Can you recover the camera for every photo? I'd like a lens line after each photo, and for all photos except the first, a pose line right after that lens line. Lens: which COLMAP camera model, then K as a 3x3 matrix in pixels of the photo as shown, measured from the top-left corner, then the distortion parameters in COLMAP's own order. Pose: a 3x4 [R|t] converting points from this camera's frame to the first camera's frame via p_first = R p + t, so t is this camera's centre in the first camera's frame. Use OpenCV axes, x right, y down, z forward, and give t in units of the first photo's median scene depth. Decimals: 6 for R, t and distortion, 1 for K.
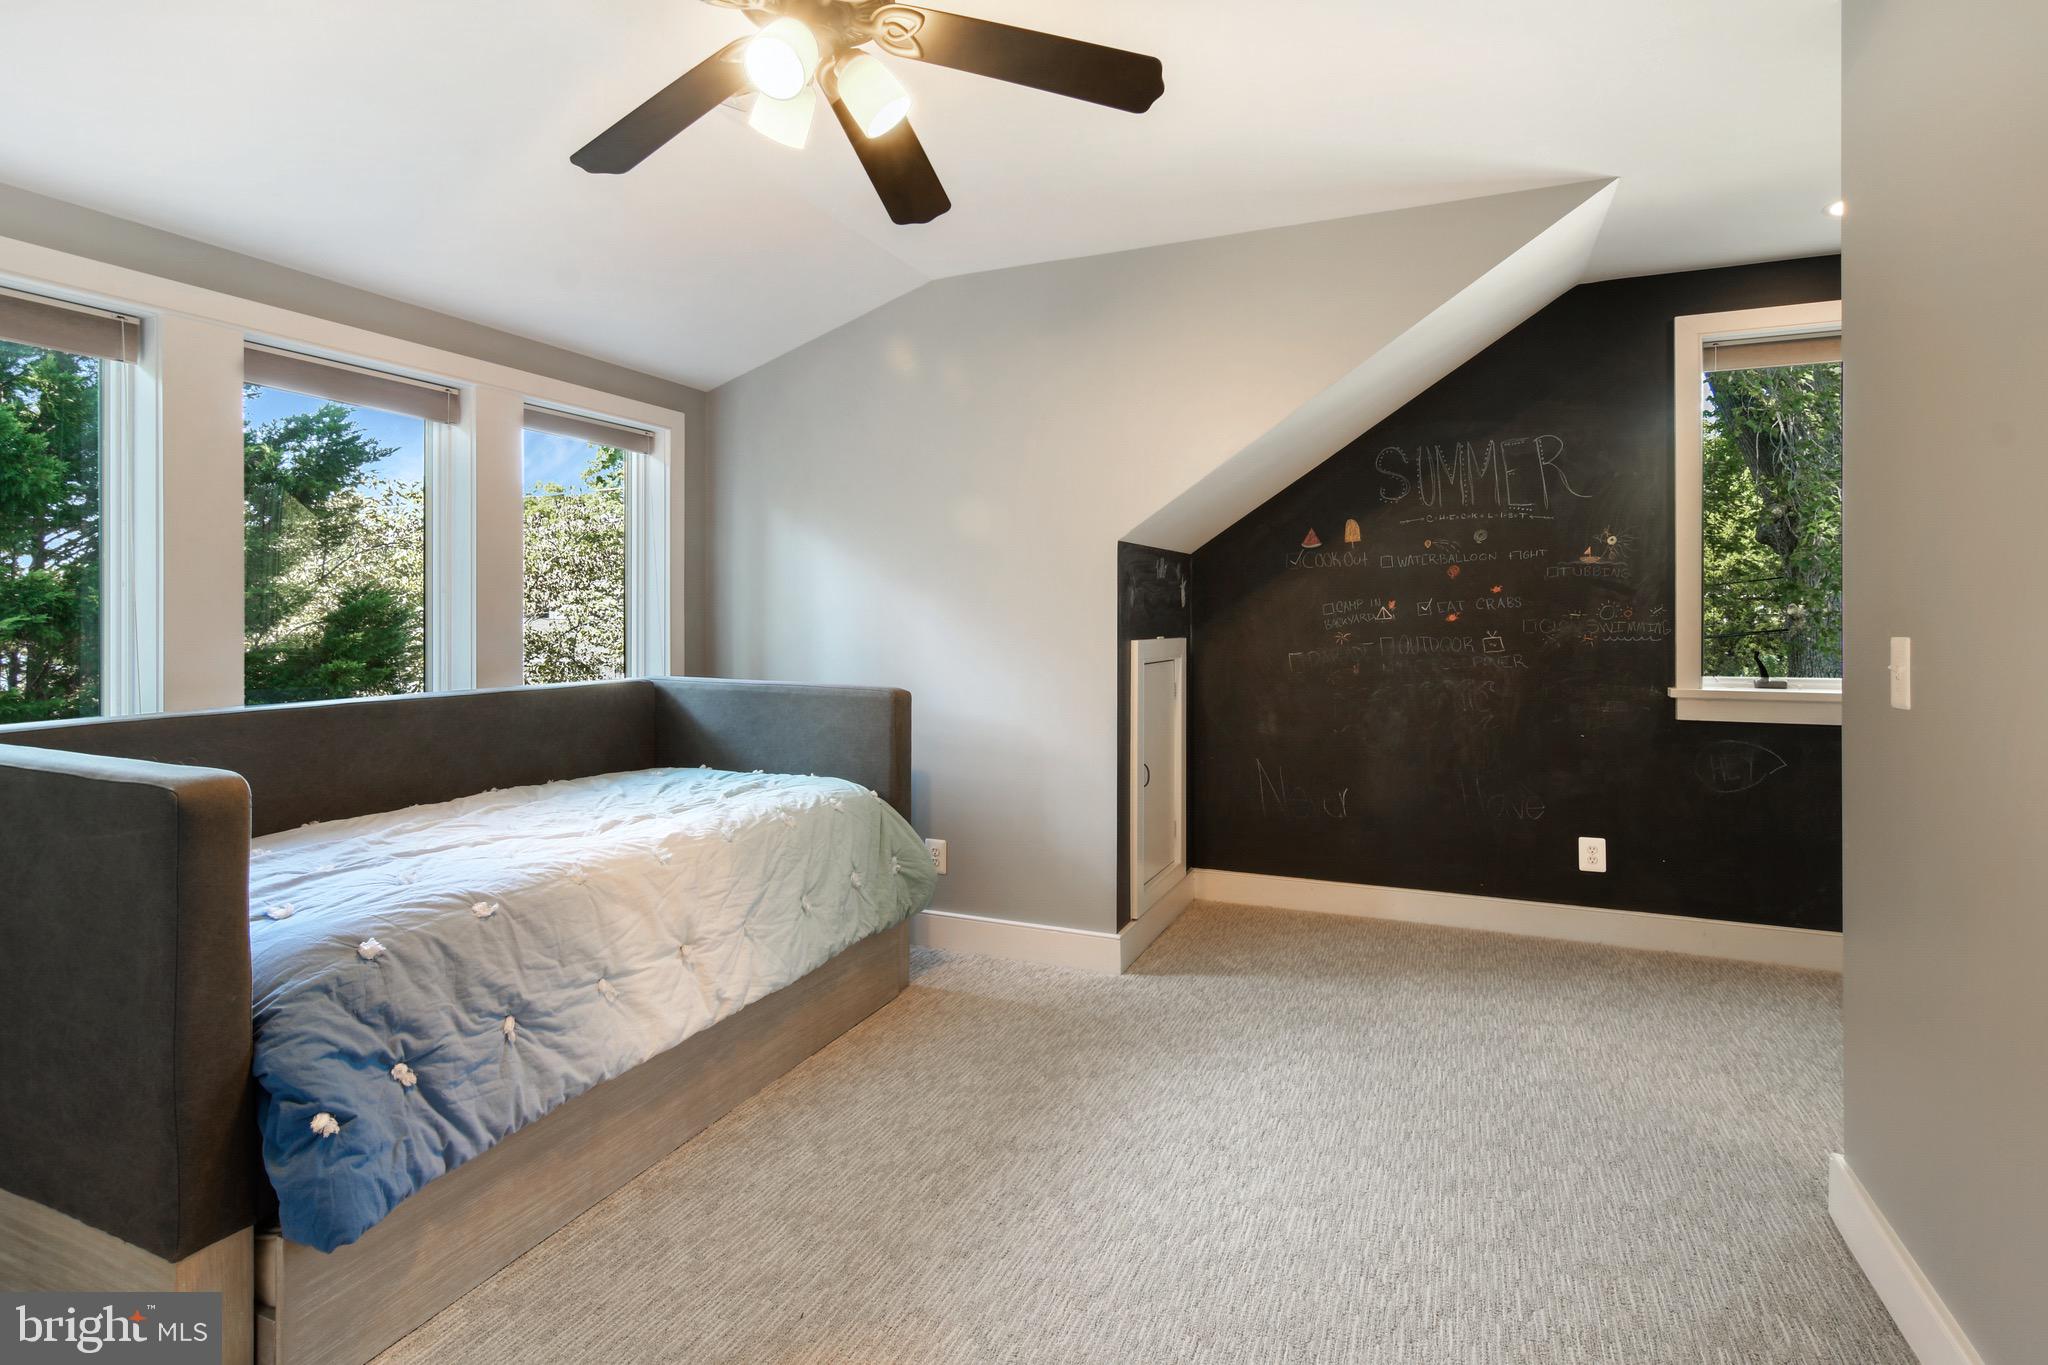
lens RADIAL K [[1006.7, 0, 1033.4], [0, 1006.7, 623.6], [0, 0, 1]] dist [-0.001646, -0.000166]
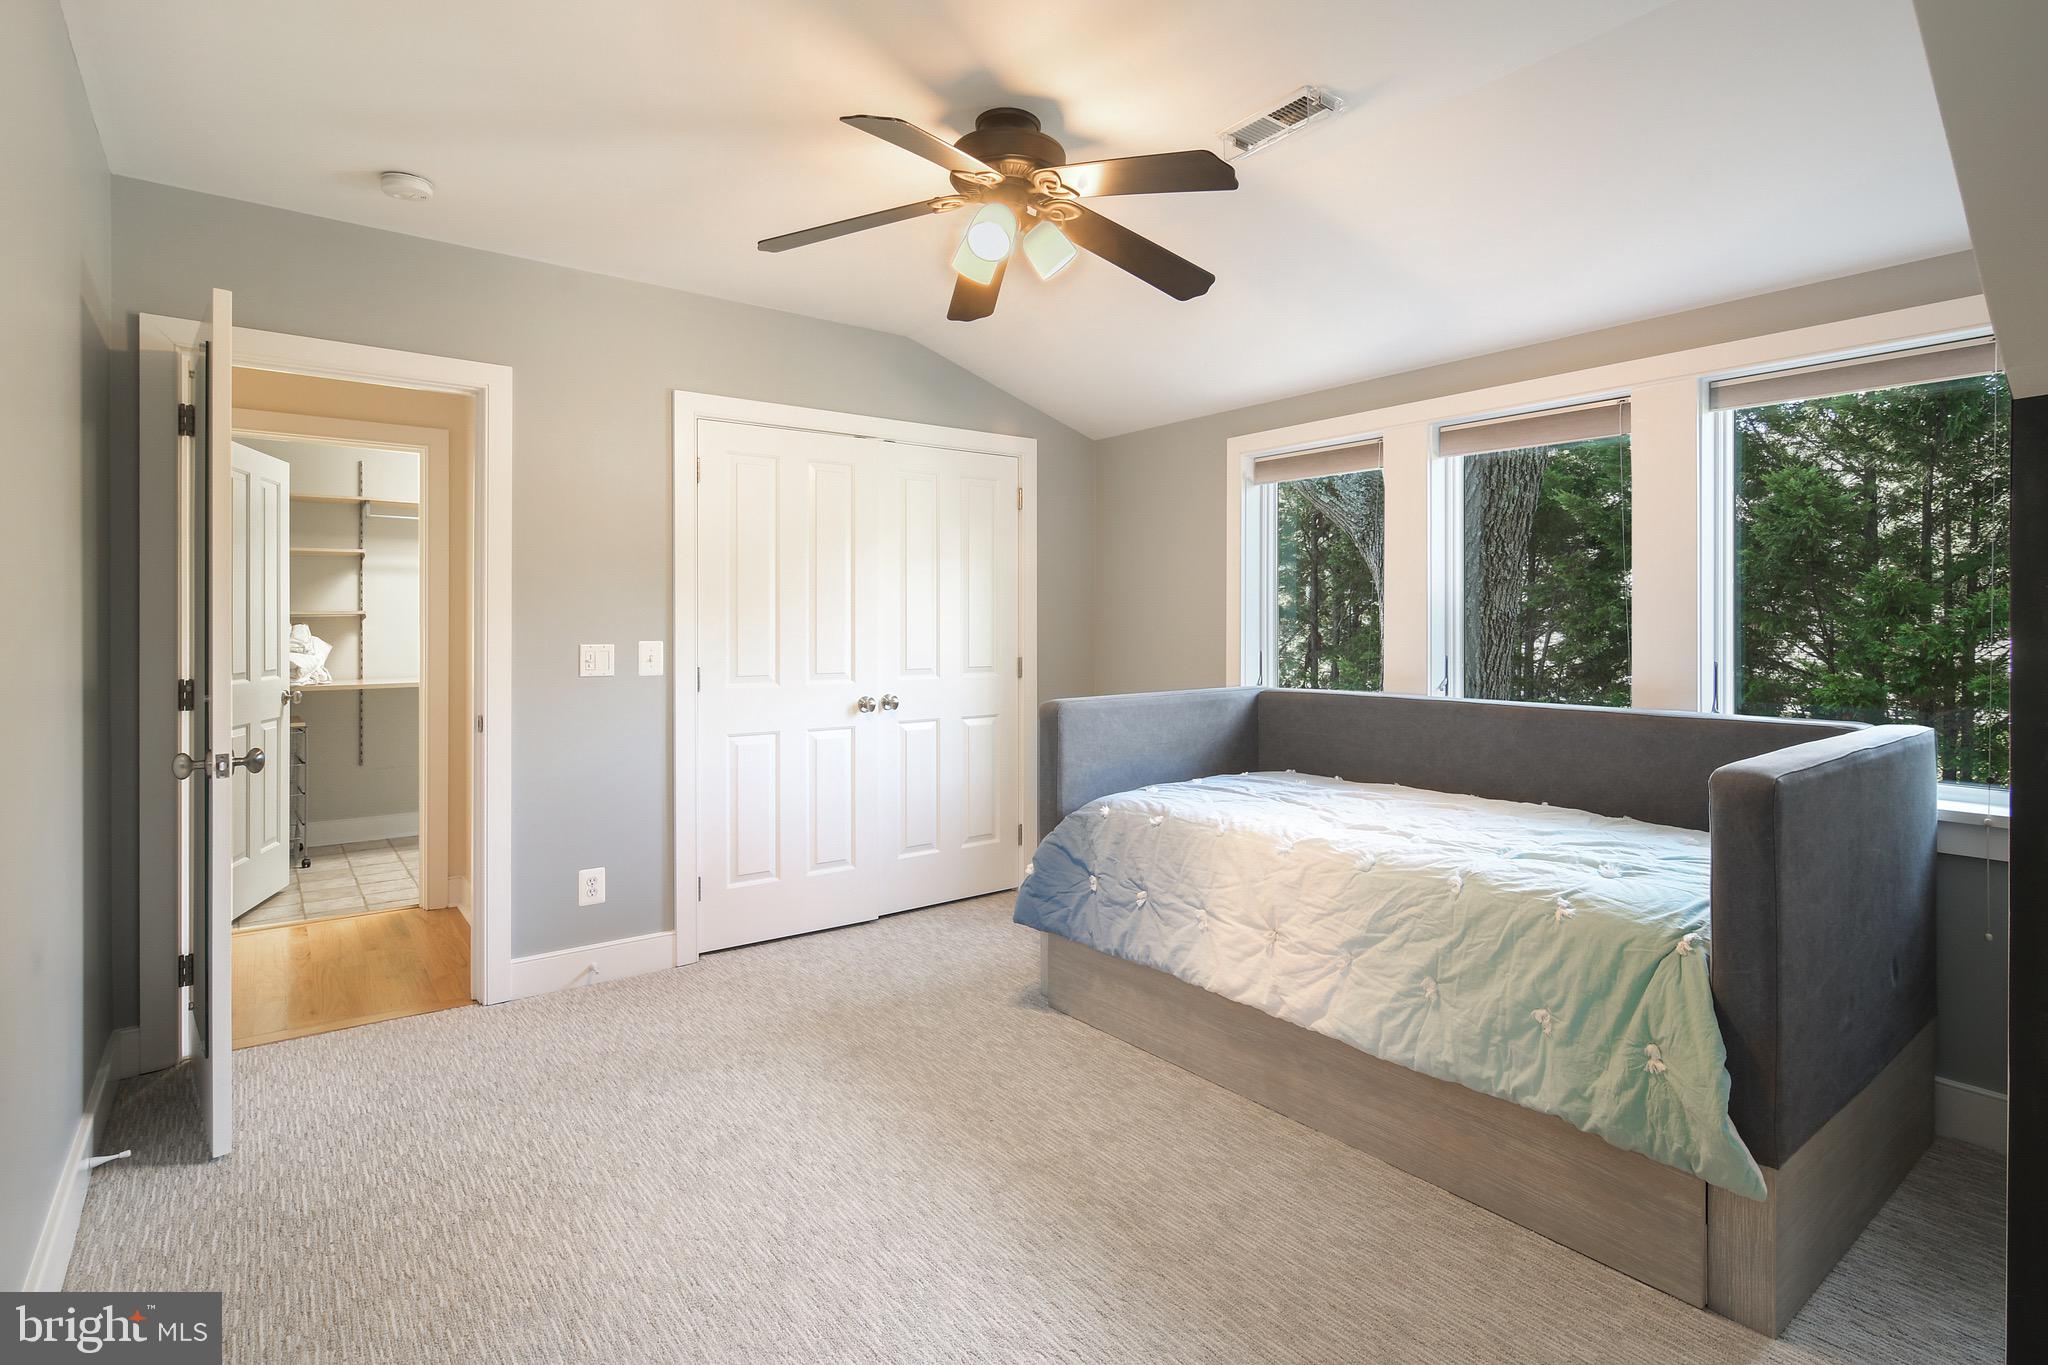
lens RADIAL K [[1006.7, 0, 1033.4], [0, 1006.7, 623.6], [0, 0, 1]] dist [-0.001646, -0.000166]
pose [[-0.486913, -0.001764, -0.873449, 0.724433], [-0.006708, 0.999976, 0.001720, -0.015317], [0.873425, 0.006697, -0.486913, 1.274962]]
